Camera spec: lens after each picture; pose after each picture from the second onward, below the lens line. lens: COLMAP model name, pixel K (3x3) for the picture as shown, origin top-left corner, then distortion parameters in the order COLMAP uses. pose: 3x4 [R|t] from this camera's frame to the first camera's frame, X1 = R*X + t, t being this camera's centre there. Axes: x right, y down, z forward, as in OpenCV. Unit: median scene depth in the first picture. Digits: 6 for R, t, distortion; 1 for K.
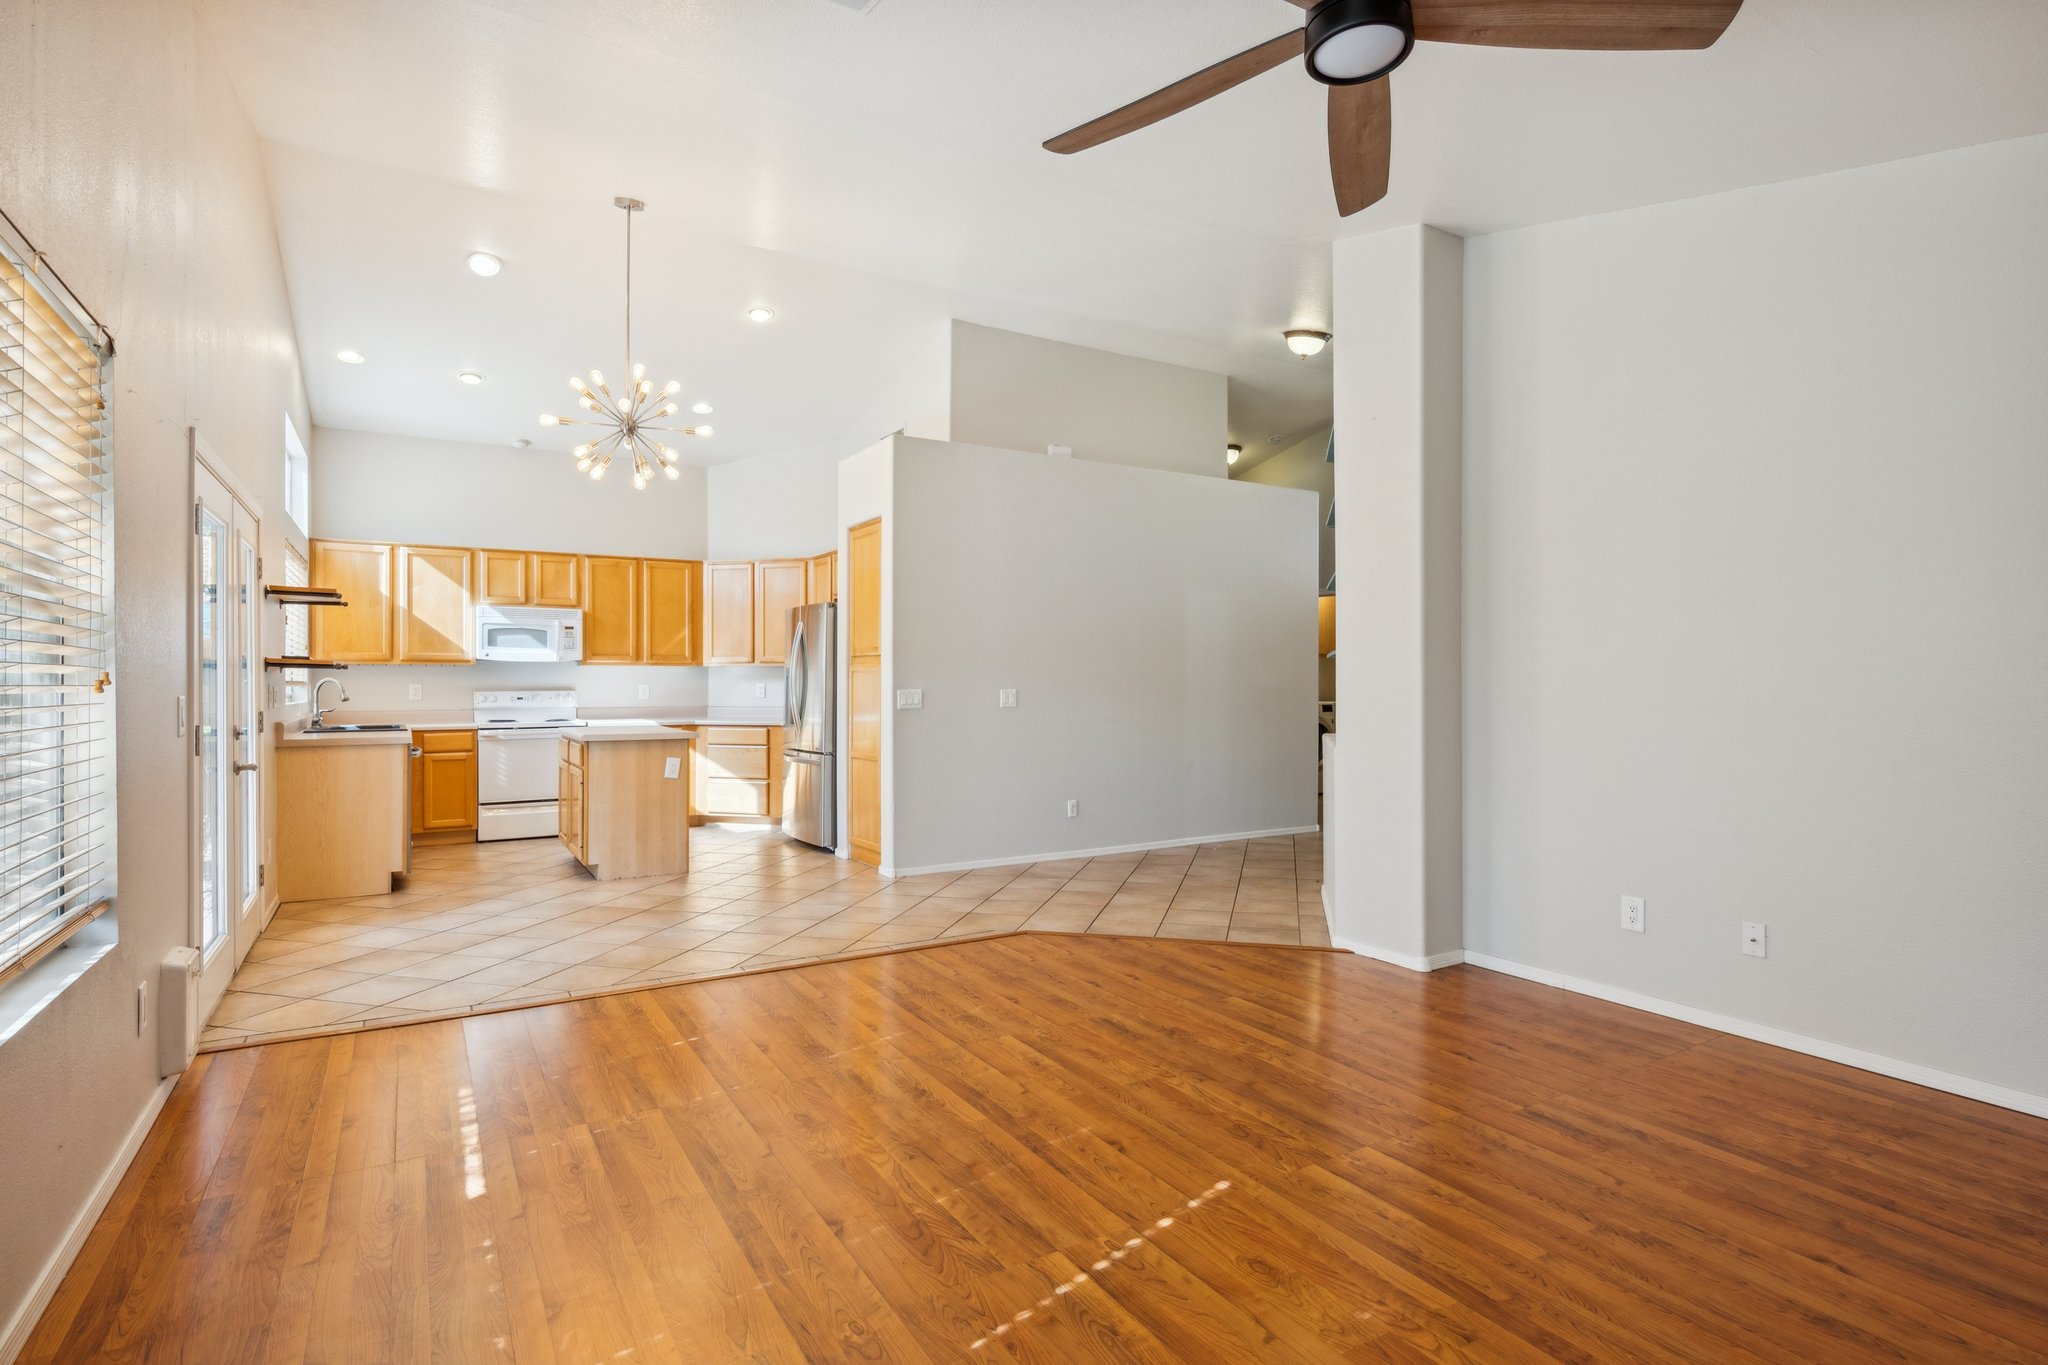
lens RADIAL K [[1039.3, 0, 1034.3], [0, 1039.3, 673.9], [0, 0, 1]] dist [-0.004564, 0.001110]
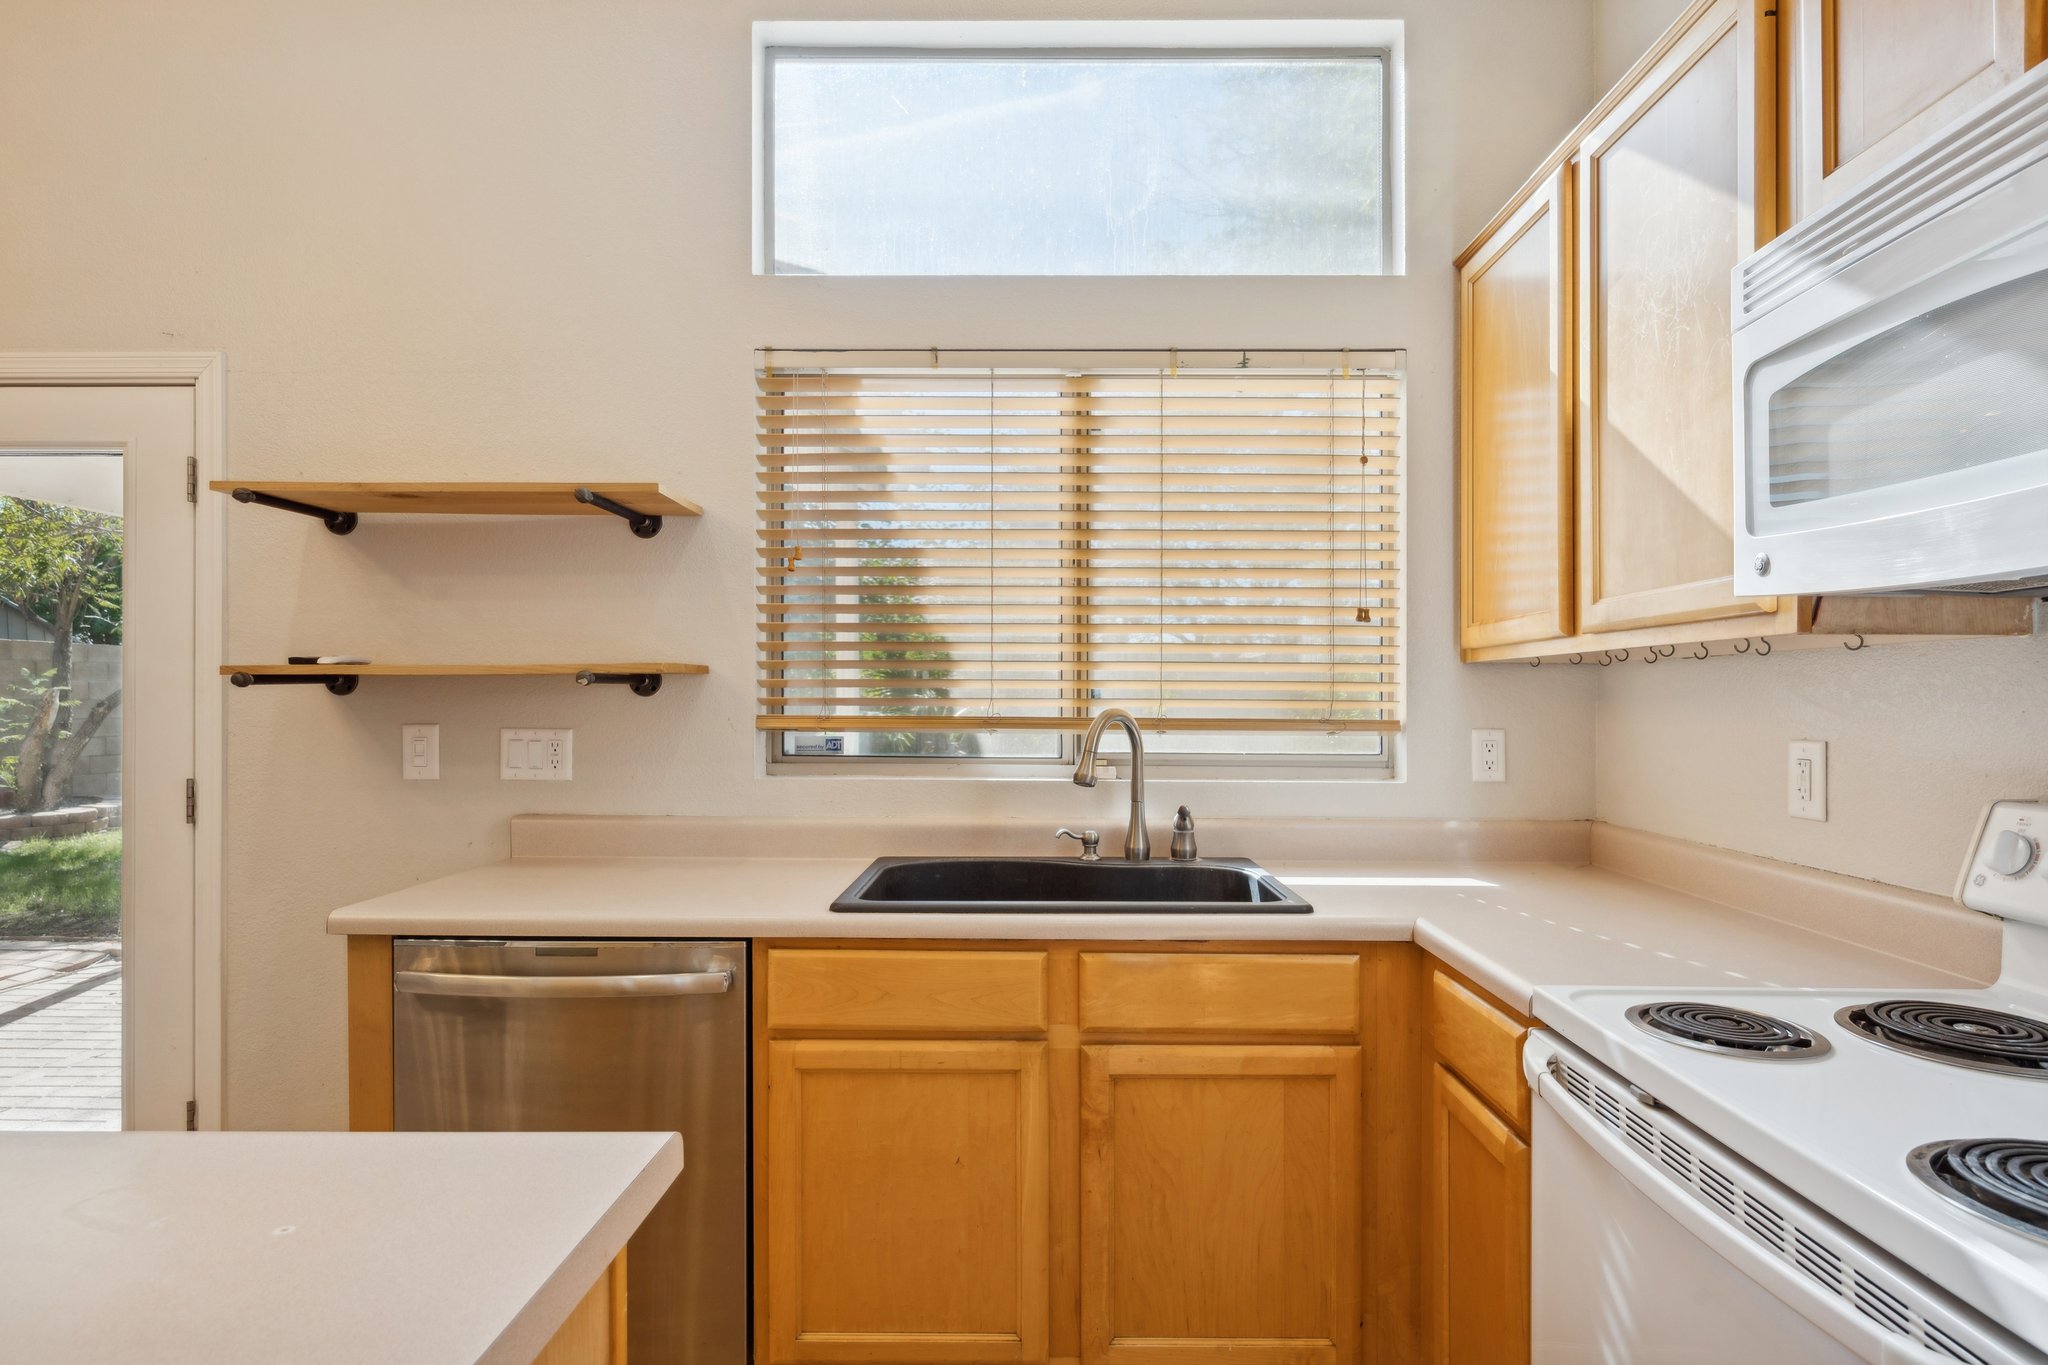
lens RADIAL K [[1039.3, 0, 1051.4], [0, 1039.3, 700.1], [0, 0, 1]] dist [-0.004564, 0.001110]
pose [[-0.528817, -0.000223, -0.848736, -0.363154], [0.002434, 0.999995, -0.001779, 0.001582], [0.848732, -0.003006, -0.528814, 1.050451]]
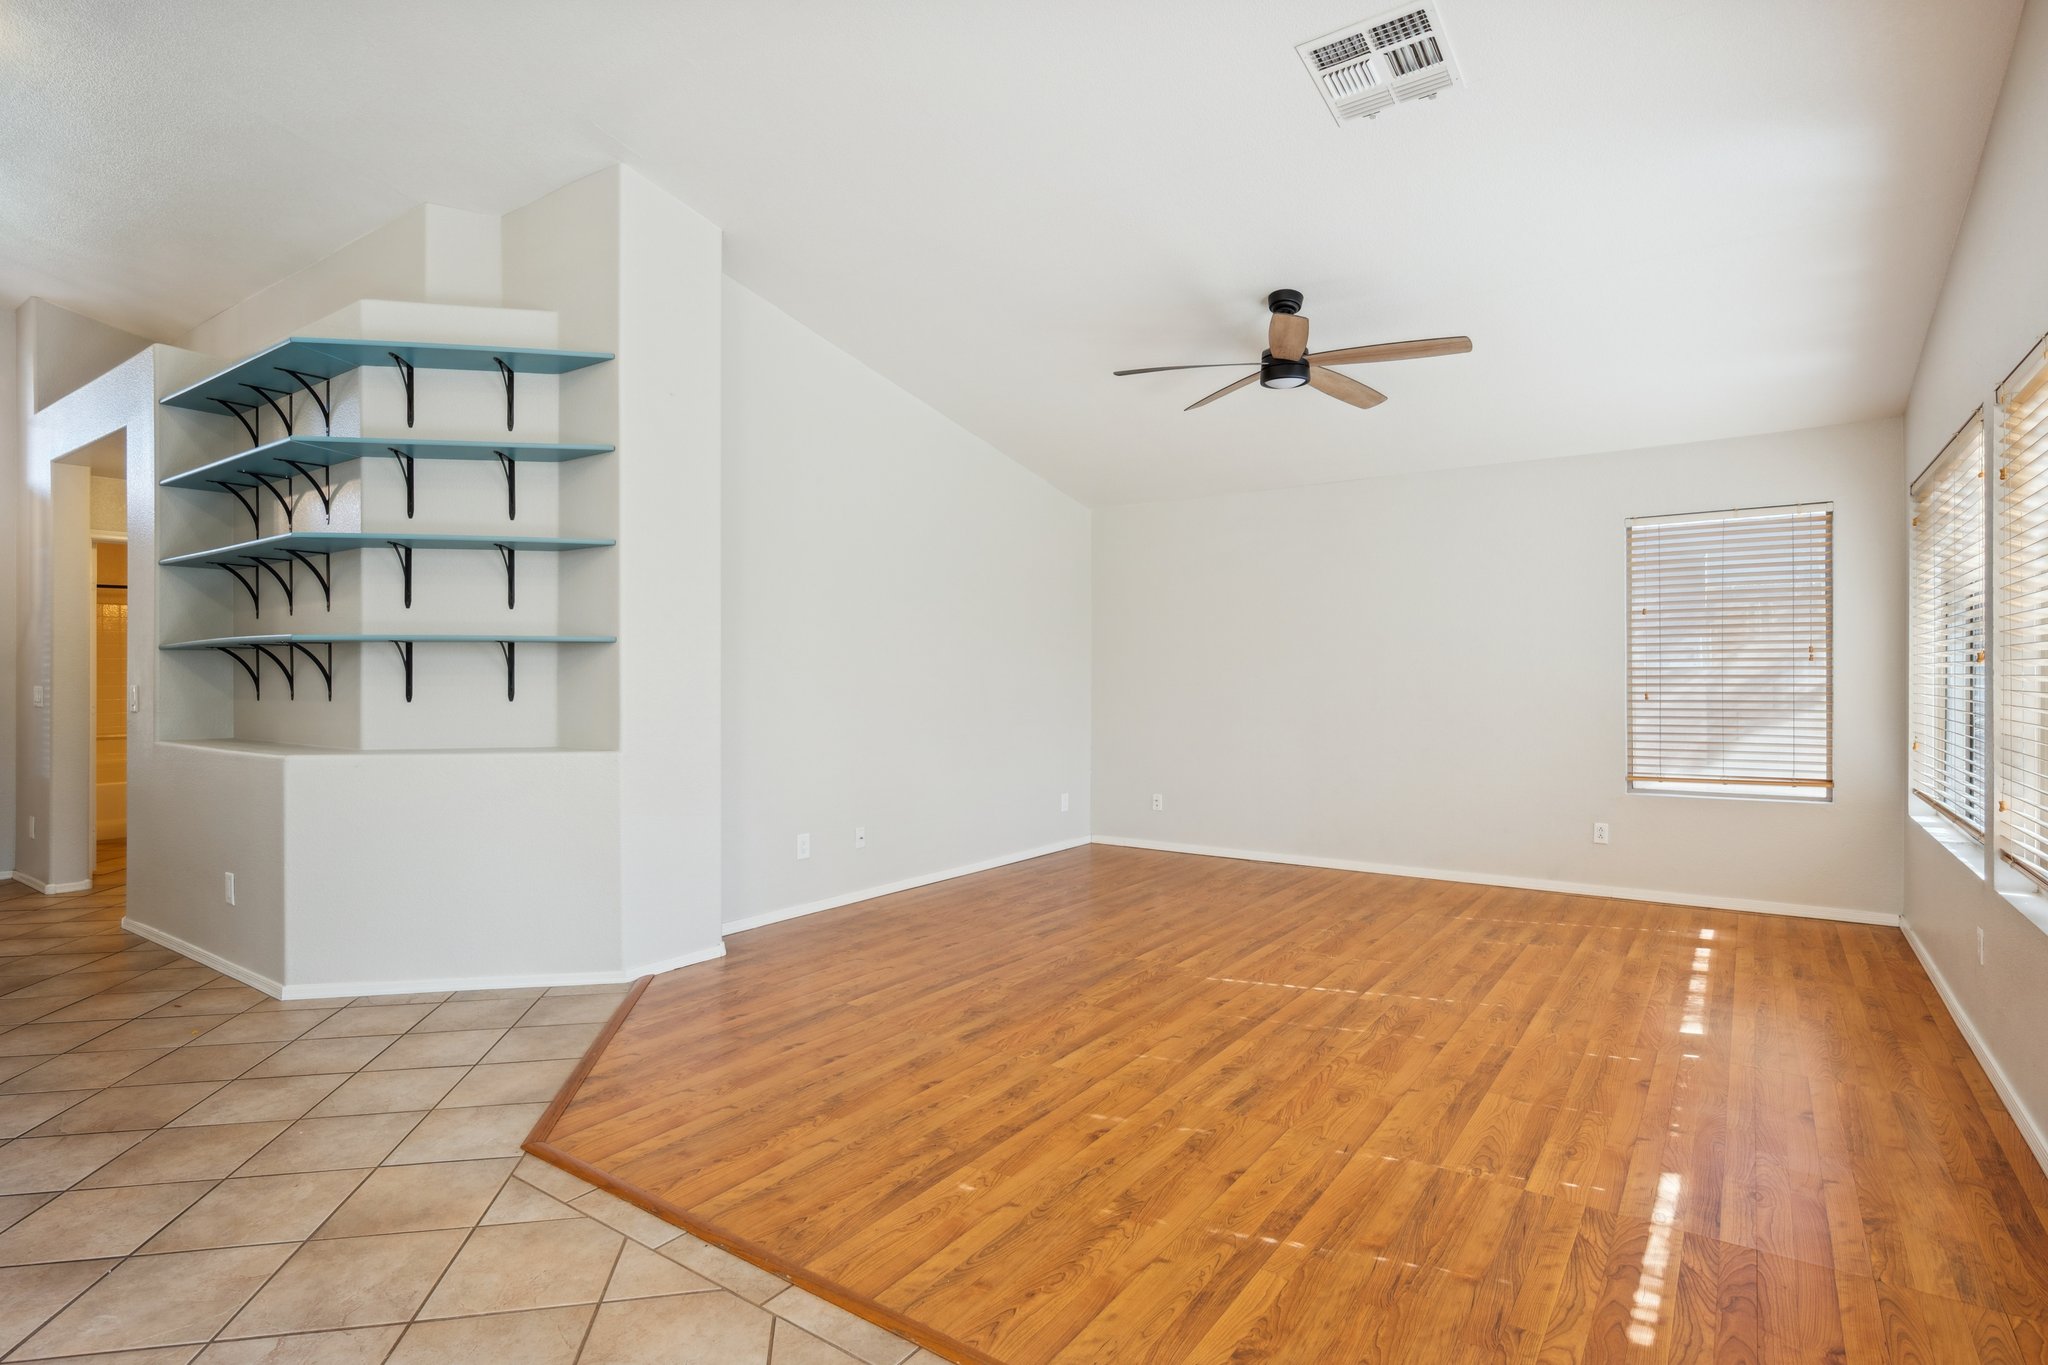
lens RADIAL K [[1039.3, 0, 1030.7], [0, 1039.3, 679.8], [0, 0, 1]] dist [-0.004564, 0.001110]
pose [[-0.407318, -0.005210, 0.913271, -0.401913], [-0.004132, 0.999984, 0.003862, 0.004283], [-0.913277, -0.002200, -0.407333, 0.661884]]
